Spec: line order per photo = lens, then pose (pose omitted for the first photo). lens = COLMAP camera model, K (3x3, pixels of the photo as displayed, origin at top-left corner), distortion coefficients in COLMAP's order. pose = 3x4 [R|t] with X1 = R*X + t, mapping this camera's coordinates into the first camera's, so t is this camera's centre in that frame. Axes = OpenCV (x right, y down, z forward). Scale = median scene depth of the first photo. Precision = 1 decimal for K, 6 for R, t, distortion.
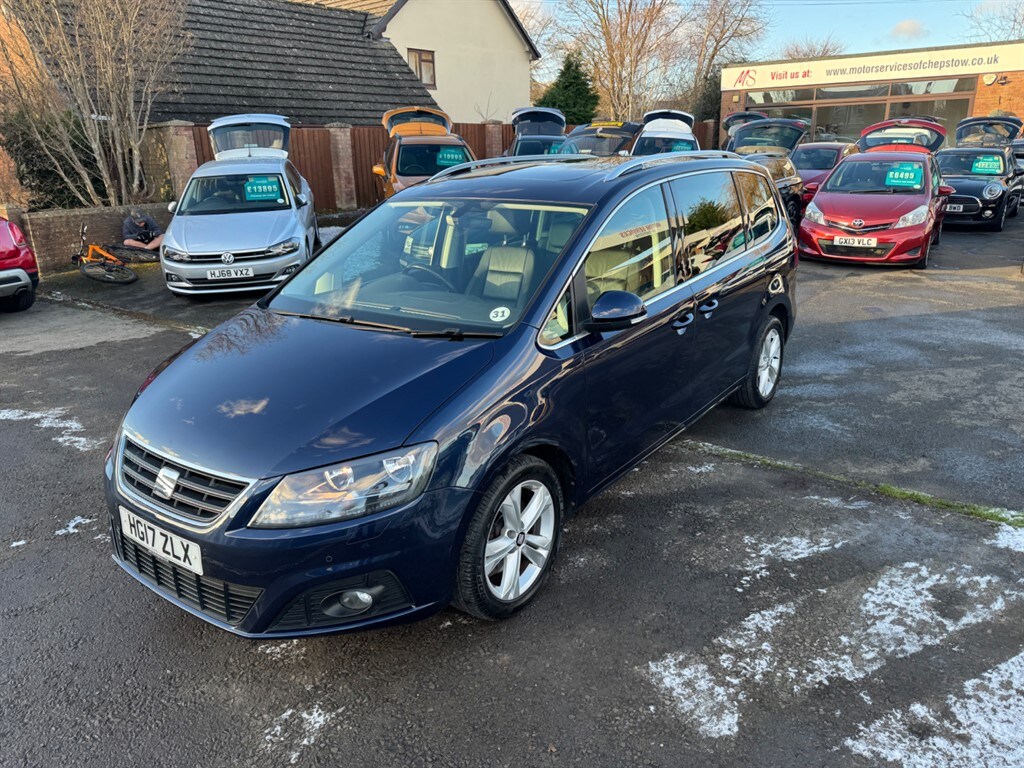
lens RADIAL K [[716.7, 0, 514.2], [0, 716.7, 382.0], [0, 0, 1]] dist [0.027474, -0.035948]
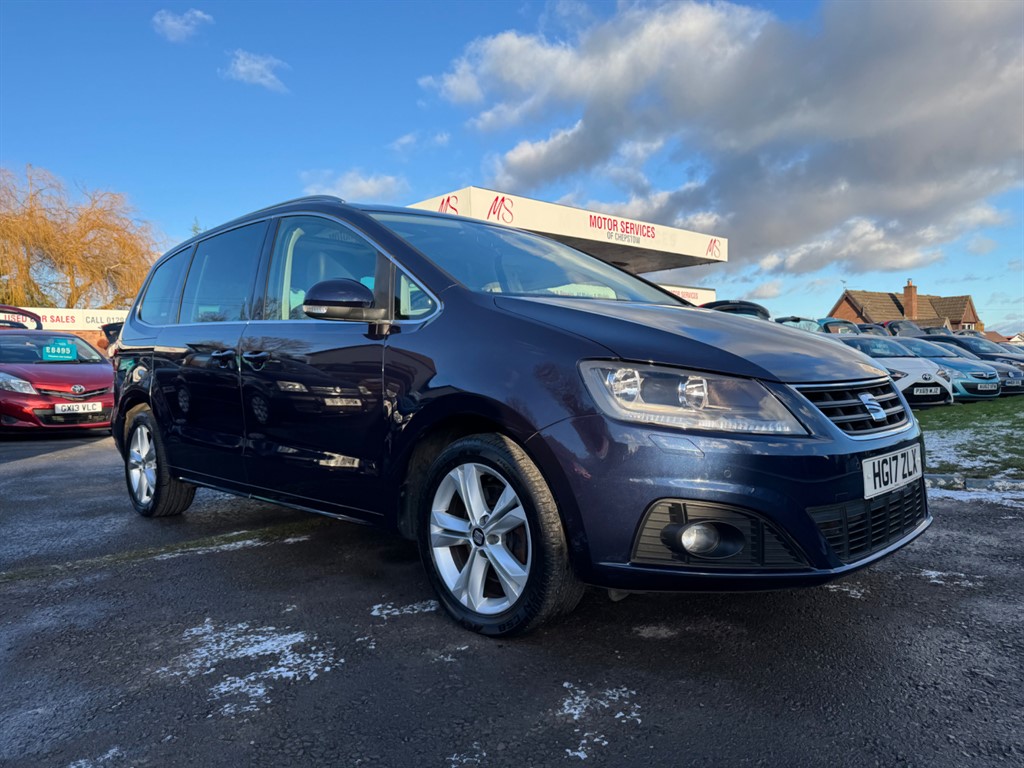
lens RADIAL K [[716.7, 0, 506.0], [0, 716.7, 384.1], [0, 0, 1]] dist [0.027474, -0.035948]
pose [[0.167294, 0.000236, 0.985907, -0.918705], [0.317698, 0.946645, -0.054135, 0.010217], [-0.933317, 0.322277, 0.158293, 0.809780]]
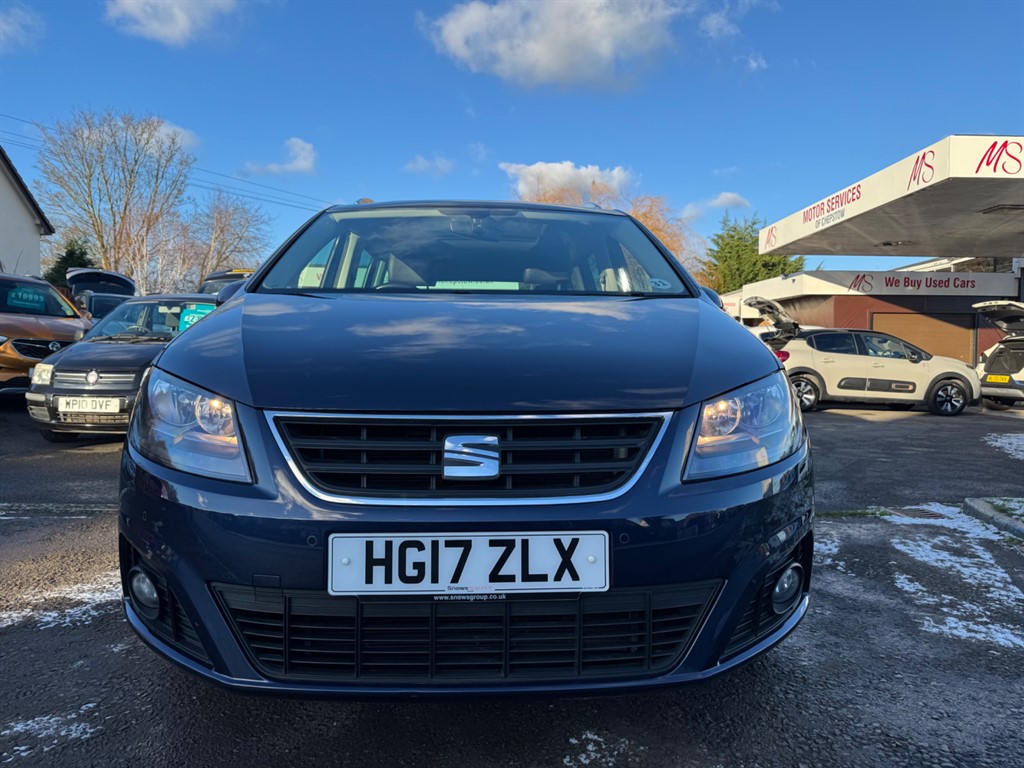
lens RADIAL K [[716.7, 0, 511.3], [0, 716.7, 386.0], [0, 0, 1]] dist [0.027474, -0.035948]
pose [[0.786175, 0.008940, 0.617940, -0.508494], [0.162651, 0.961650, -0.220846, 0.136983], [-0.596217, 0.274133, 0.754571, 0.348715]]
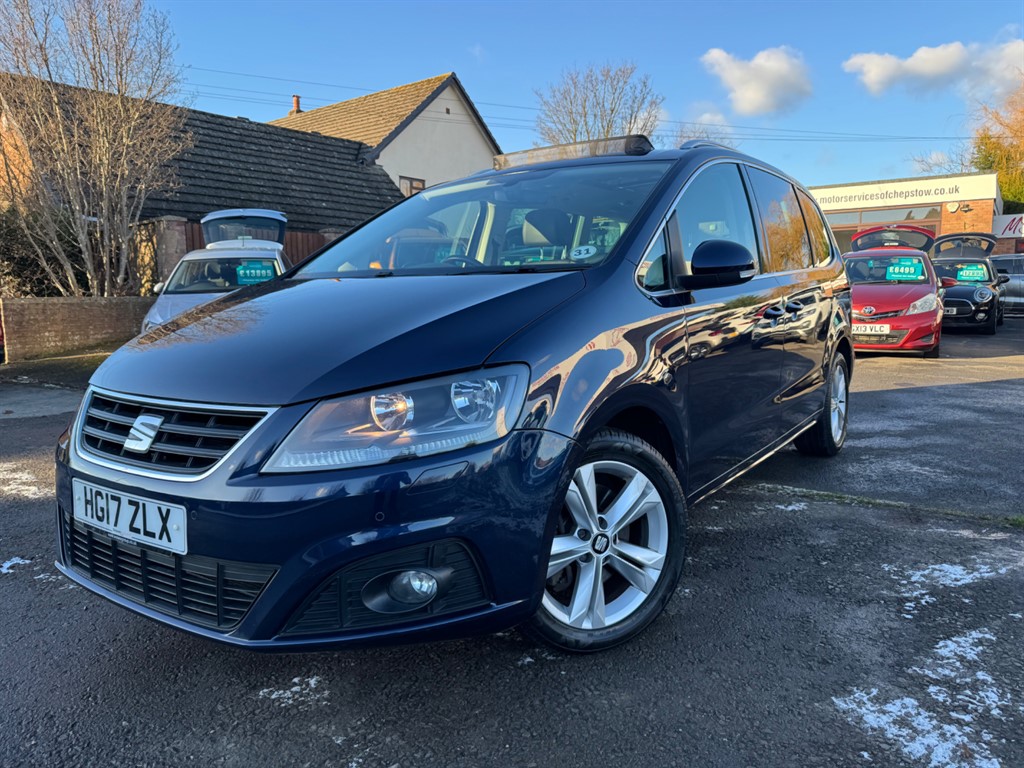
lens RADIAL K [[716.7, 0, 514.6], [0, 716.7, 387.3], [0, 0, 1]] dist [0.027474, -0.035948]
pose [[0.999436, 0.003264, 0.033411, -0.090468], [0.002776, 0.983817, -0.179154, 0.142475], [-0.033456, 0.179146, 0.983254, 0.180140]]
